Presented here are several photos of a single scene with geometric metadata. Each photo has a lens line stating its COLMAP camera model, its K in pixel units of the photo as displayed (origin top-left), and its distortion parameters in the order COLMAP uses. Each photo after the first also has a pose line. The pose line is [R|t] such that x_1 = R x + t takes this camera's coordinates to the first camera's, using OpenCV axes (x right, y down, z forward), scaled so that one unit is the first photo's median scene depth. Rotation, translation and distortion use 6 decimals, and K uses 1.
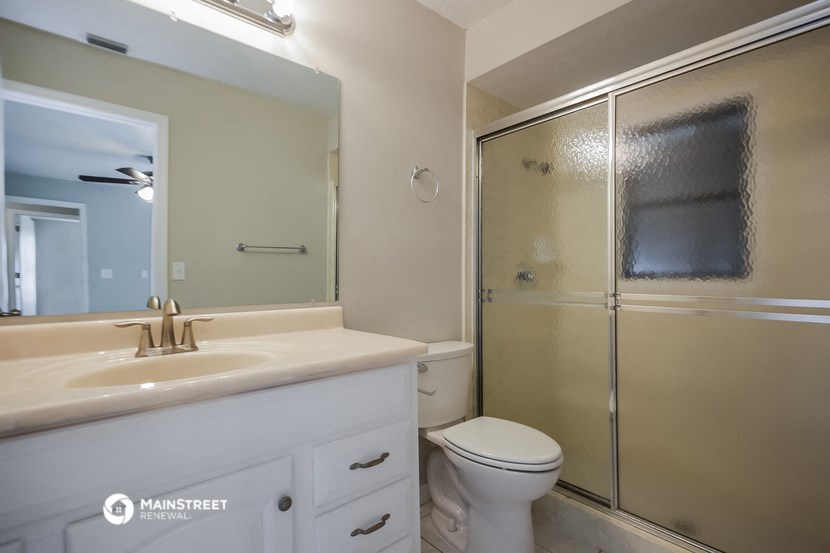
lens RADIAL K [[394.0, 0, 416.2], [0, 394.0, 278.3], [0, 0, 1]] dist [0.002929, 0.000433]
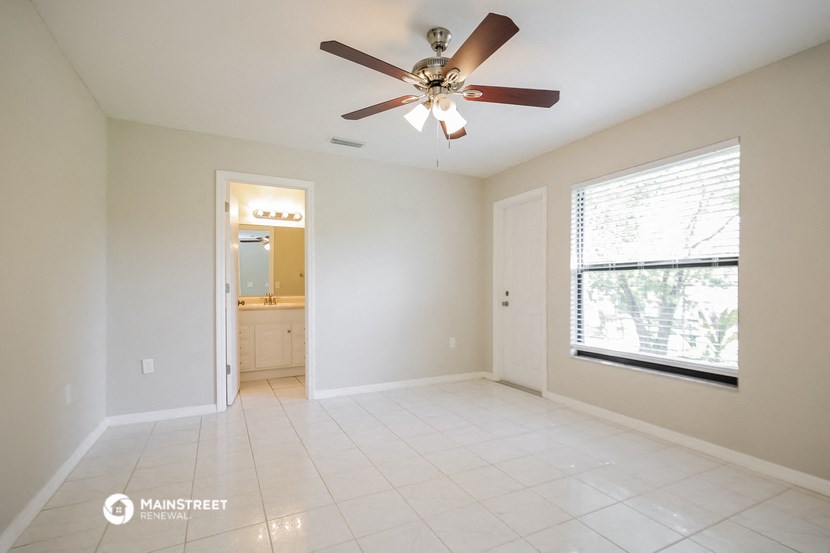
lens RADIAL K [[394.0, 0, 418.0], [0, 394.0, 279.5], [0, 0, 1]] dist [0.002929, 0.000433]
pose [[0.972995, -0.001915, -0.230817, 1.247601], [-0.001983, 0.999859, -0.016653, -0.019410], [0.230816, 0.016661, 0.972855, -1.820543]]
